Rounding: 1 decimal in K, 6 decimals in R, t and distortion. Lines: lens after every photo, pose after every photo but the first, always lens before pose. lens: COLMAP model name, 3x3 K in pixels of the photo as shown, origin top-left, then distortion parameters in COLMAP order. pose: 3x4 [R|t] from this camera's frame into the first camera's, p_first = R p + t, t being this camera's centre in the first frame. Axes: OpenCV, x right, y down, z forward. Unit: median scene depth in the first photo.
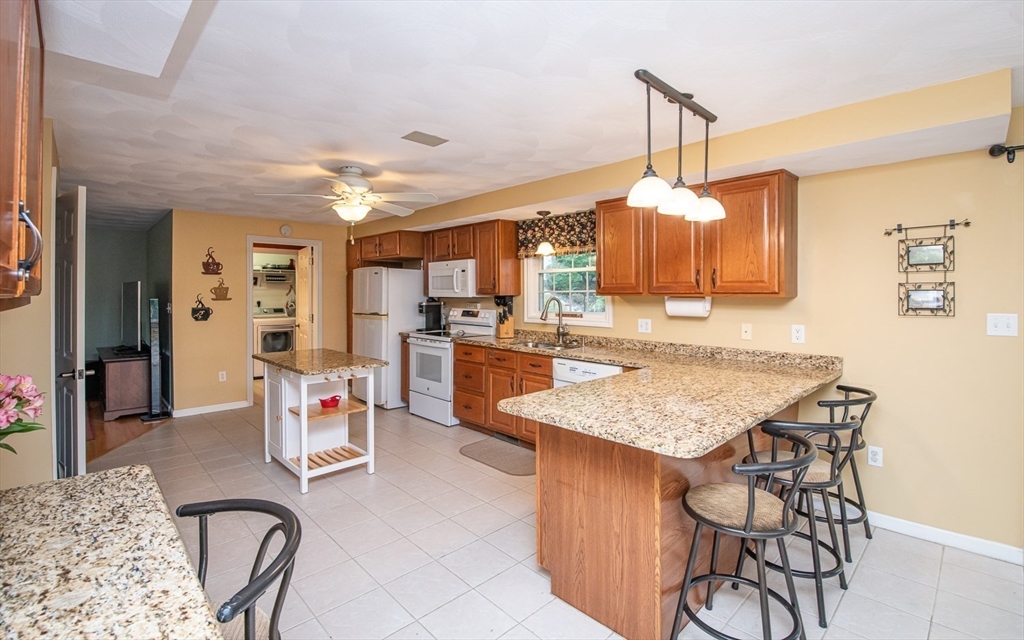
lens RADIAL K [[459.5, 0, 516.5], [0, 459.5, 296.2], [0, 0, 1]] dist [0.001007, -0.009006]
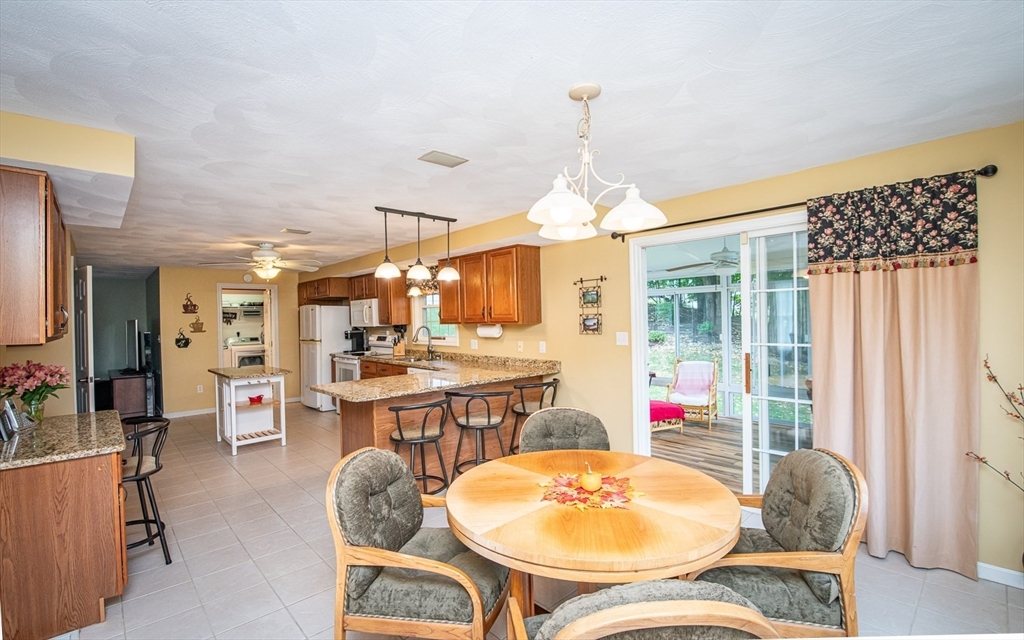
lens RADIAL K [[455.4, 0, 512.0], [0, 455.4, 320.0], [0, 0, 1]] dist [-0.000347, -0.000420]
pose [[0.999385, -0.020670, -0.028316, 0.481661], [0.020595, 0.999784, -0.002938, -0.006519], [0.028371, 0.002353, 0.999595, -0.470826]]
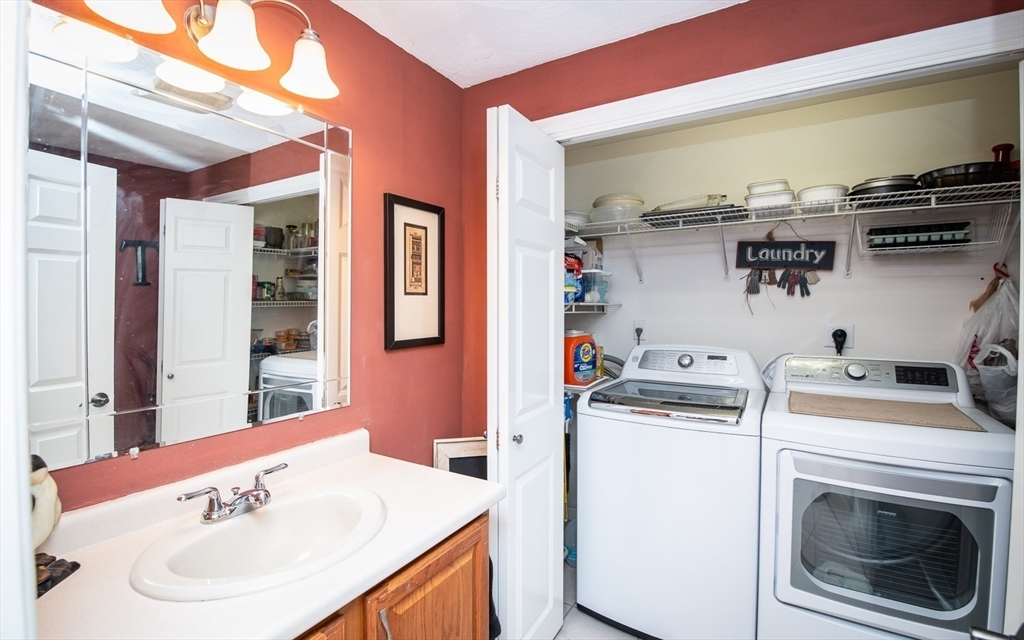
lens RADIAL K [[455.4, 0, 512.0], [0, 455.4, 320.0], [0, 0, 1]] dist [-0.000347, -0.000420]
pose [[0.255933, 0.019887, -0.966490, -0.798382], [-0.007720, 0.999799, 0.018528, 0.003881], [0.966664, 0.002719, 0.256035, 1.686070]]
